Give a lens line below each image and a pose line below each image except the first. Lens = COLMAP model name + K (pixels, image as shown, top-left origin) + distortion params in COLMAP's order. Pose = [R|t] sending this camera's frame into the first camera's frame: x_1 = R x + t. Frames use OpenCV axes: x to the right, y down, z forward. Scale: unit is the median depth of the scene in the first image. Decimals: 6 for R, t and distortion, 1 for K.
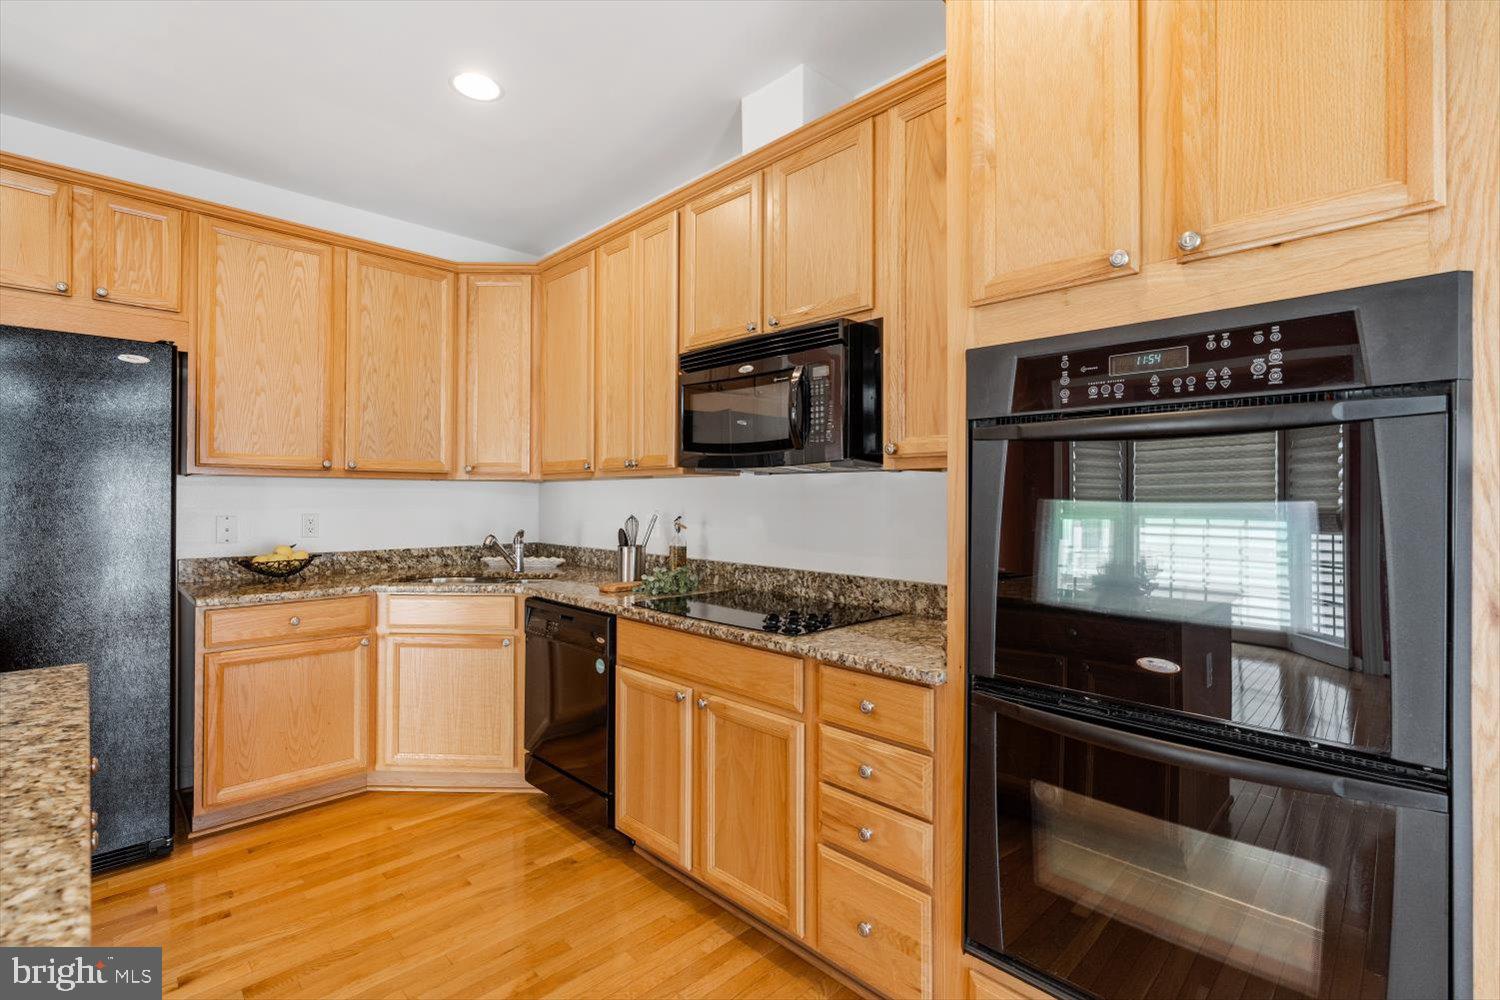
lens RADIAL K [[687.8, 0, 752.3], [0, 687.8, 494.8], [0, 0, 1]] dist [0.001798, -0.000479]
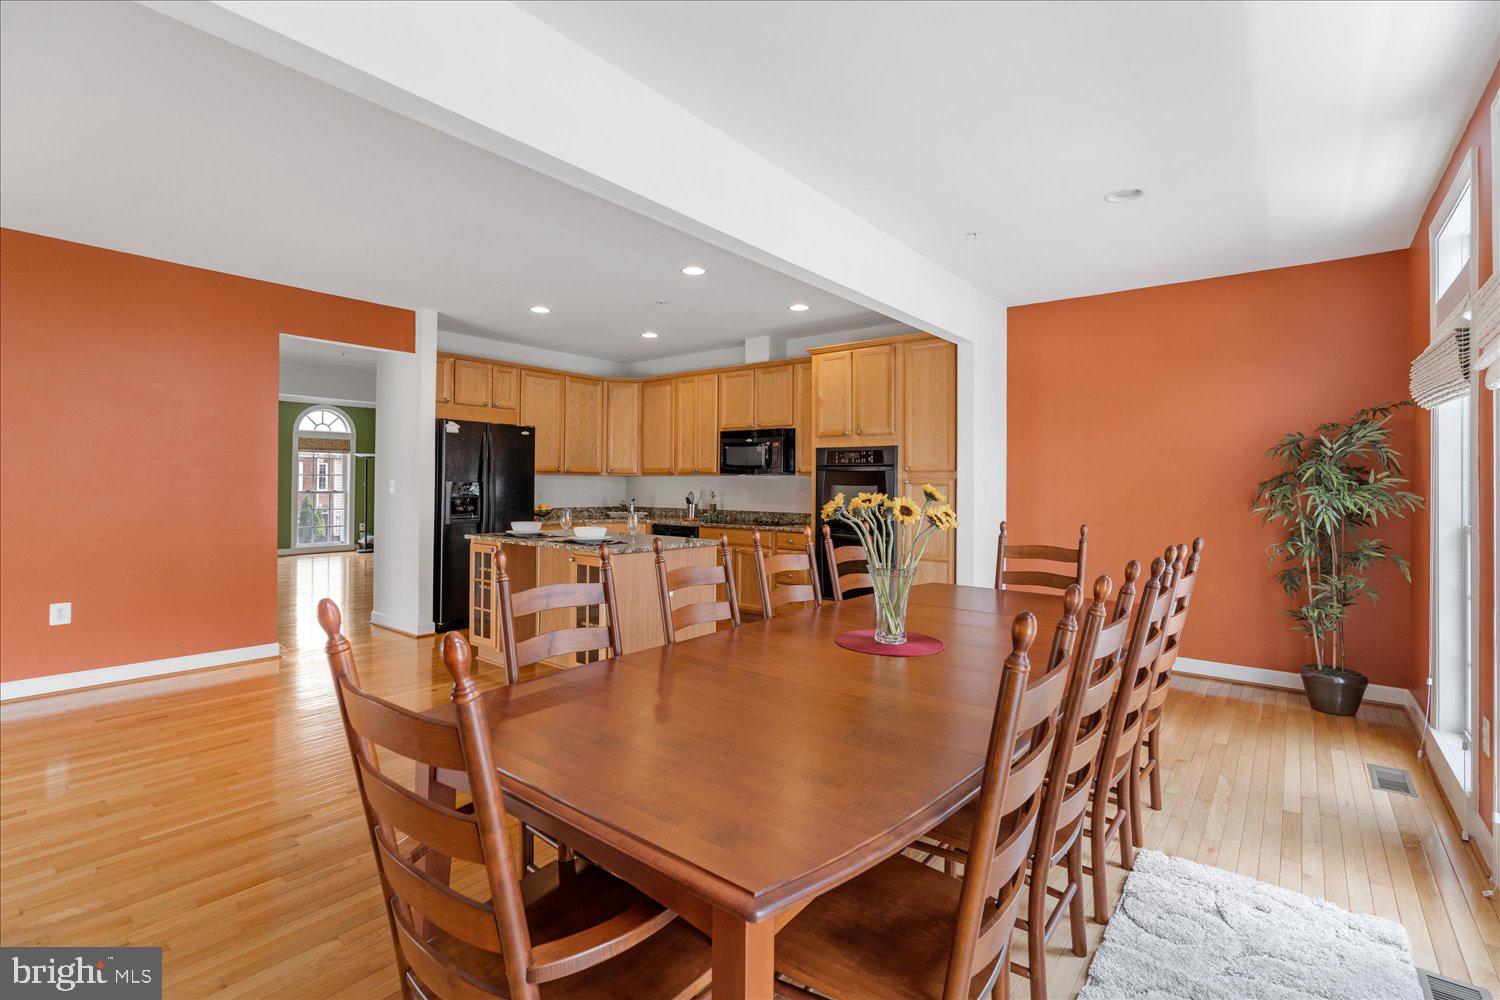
lens RADIAL K [[687.8, 0, 759.0], [0, 687.8, 485.2], [0, 0, 1]] dist [0.001798, -0.000479]
pose [[0.990146, 0.004272, 0.139977, -0.337717], [-0.005025, 0.999975, 0.005022, -0.007049], [-0.139952, -0.005676, 0.990142, -1.709407]]
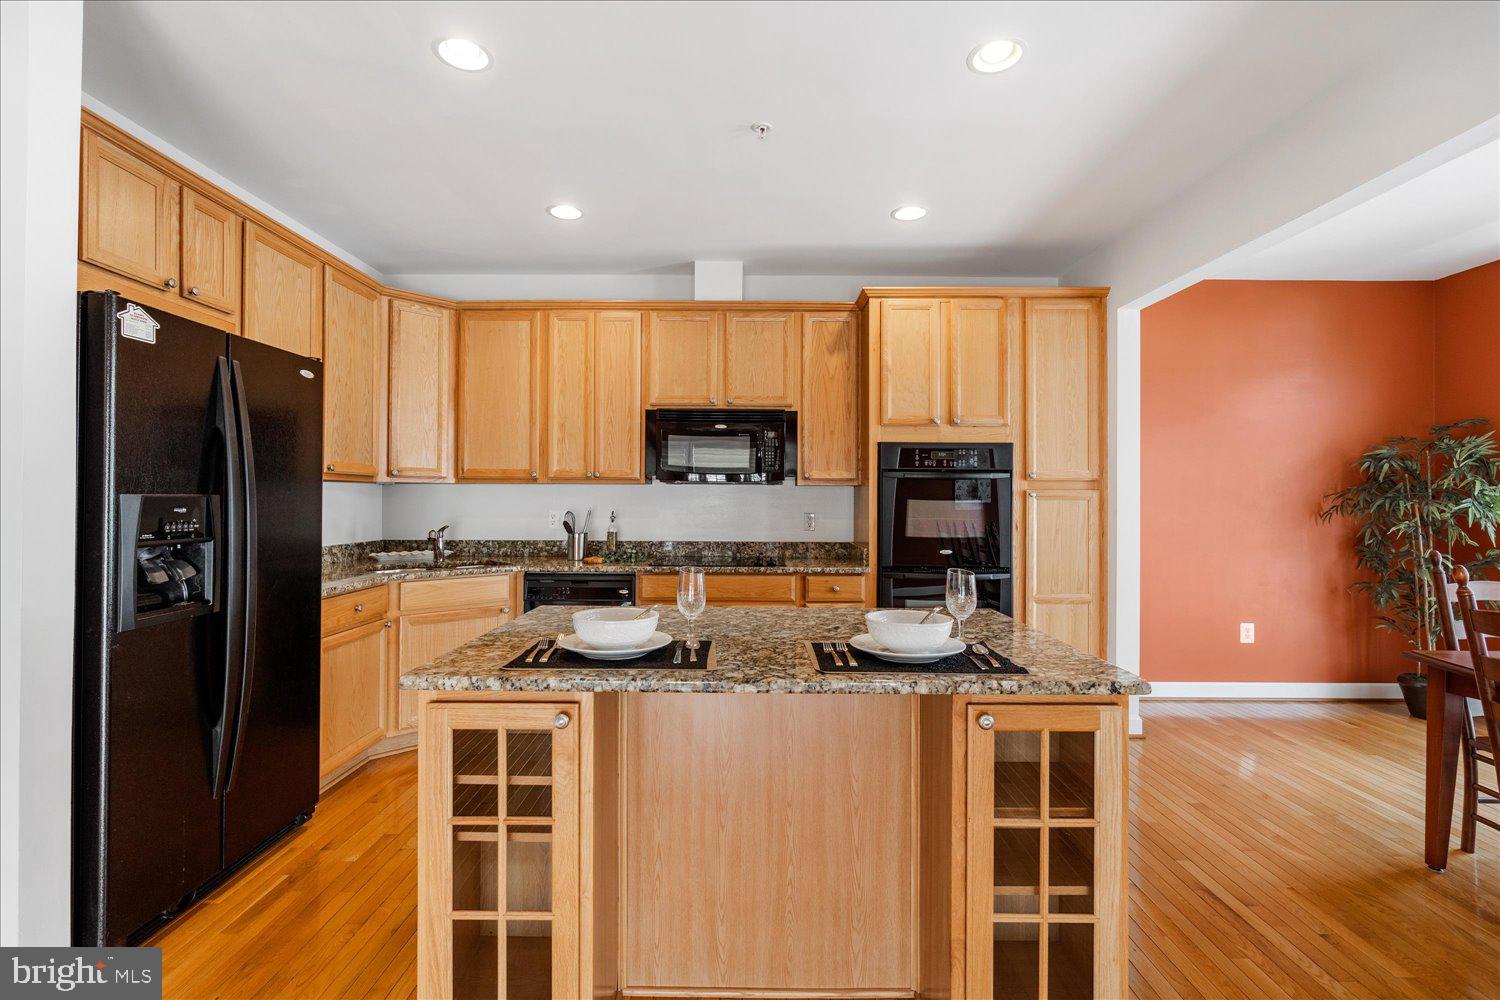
lens RADIAL K [[687.8, 0, 758.7], [0, 687.8, 497.5], [0, 0, 1]] dist [0.001798, -0.000479]
pose [[0.690434, -0.000017, 0.723395, -1.110189], [-0.003829, 0.999986, 0.003678, -0.004995], [-0.723385, -0.005310, 0.690424, -0.271121]]
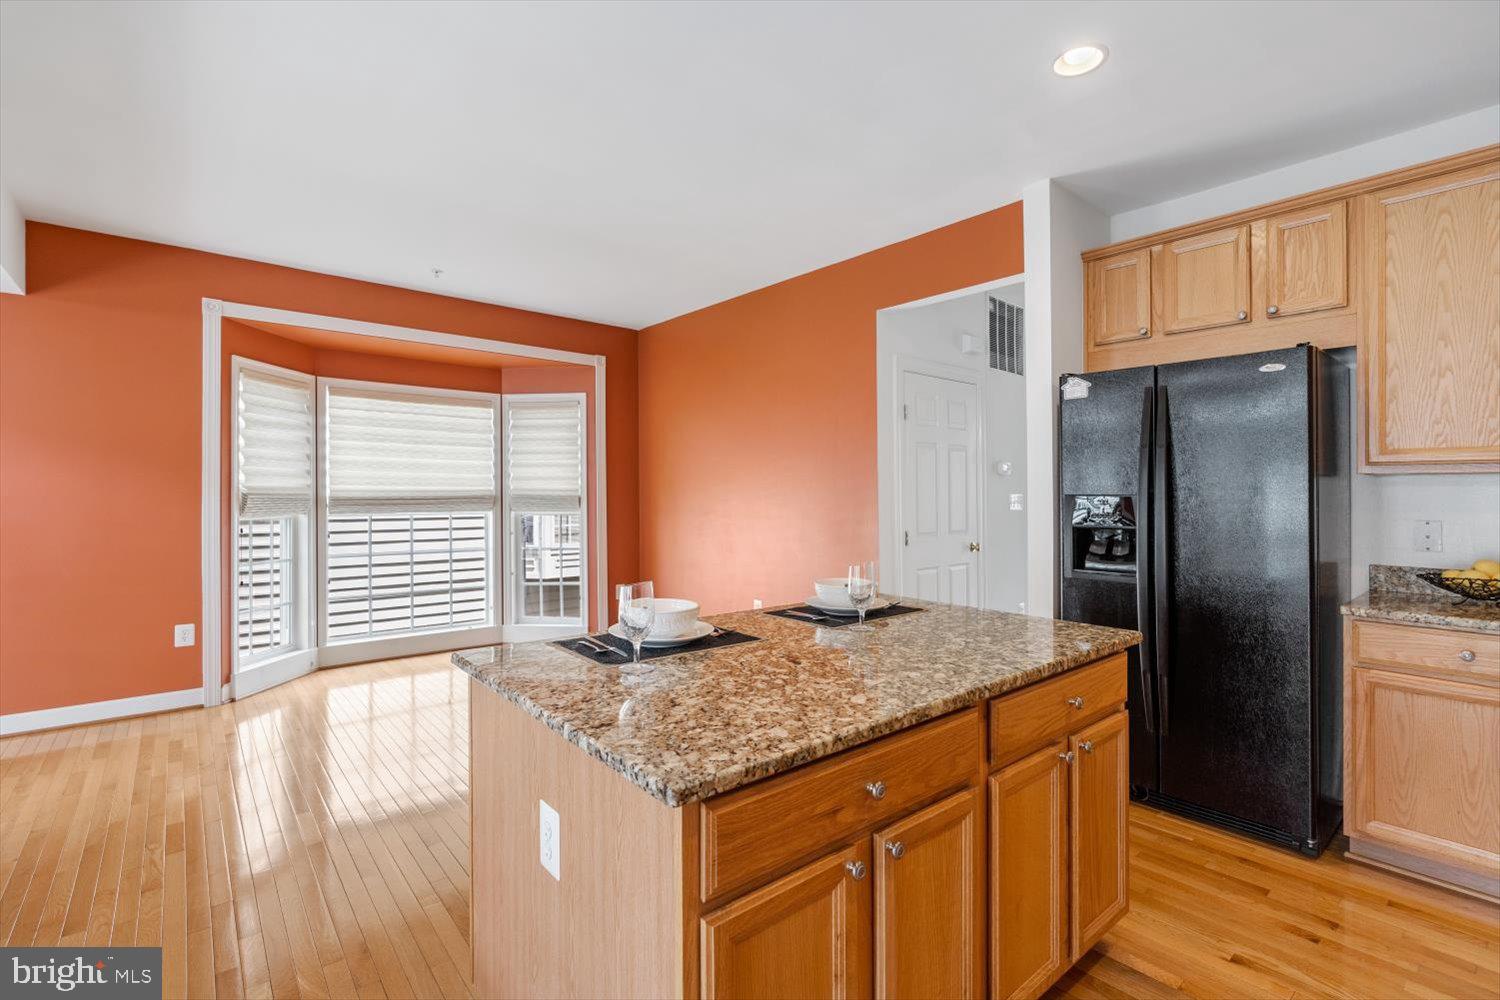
lens RADIAL K [[687.8, 0, 734.4], [0, 687.8, 498.9], [0, 0, 1]] dist [0.001798, -0.000479]
pose [[-0.089011, 0.004721, -0.996019, 0.206839], [-0.001187, 0.999988, 0.004846, 0.000327], [0.996030, 0.001614, -0.089004, 0.241669]]
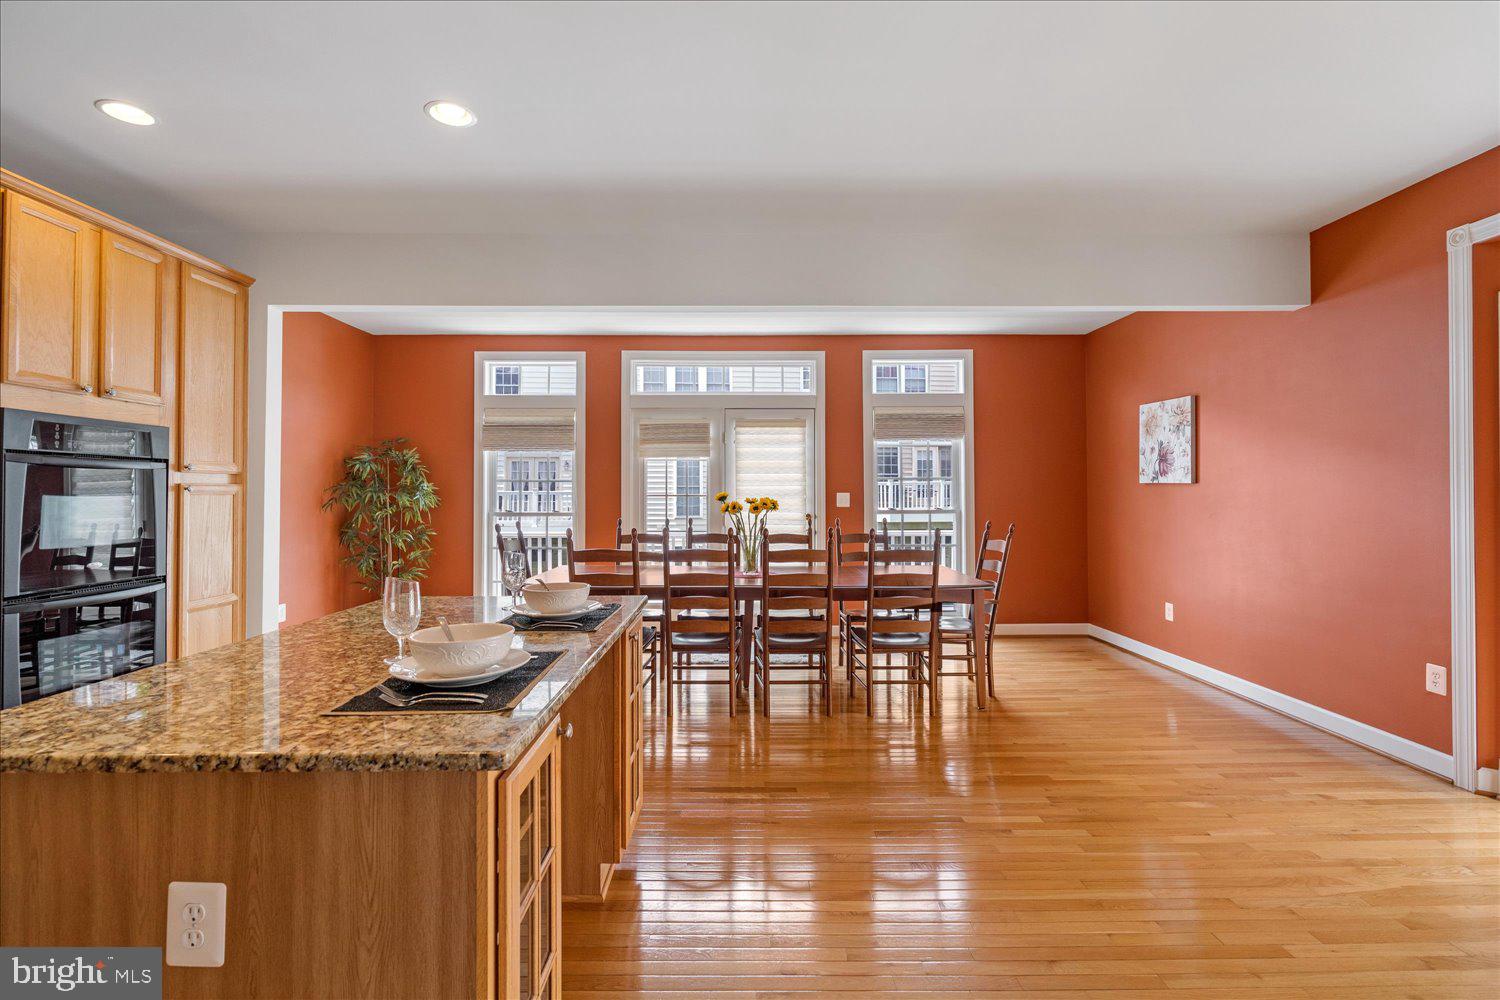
lens RADIAL K [[687.8, 0, 745.0], [0, 687.8, 487.8], [0, 0, 1]] dist [0.001798, -0.000479]
pose [[-0.732450, 0.003306, 0.680813, -1.278895], [-0.002472, 0.999969, -0.007516, -0.002744], [-0.680817, -0.007188, -0.732419, 0.587085]]
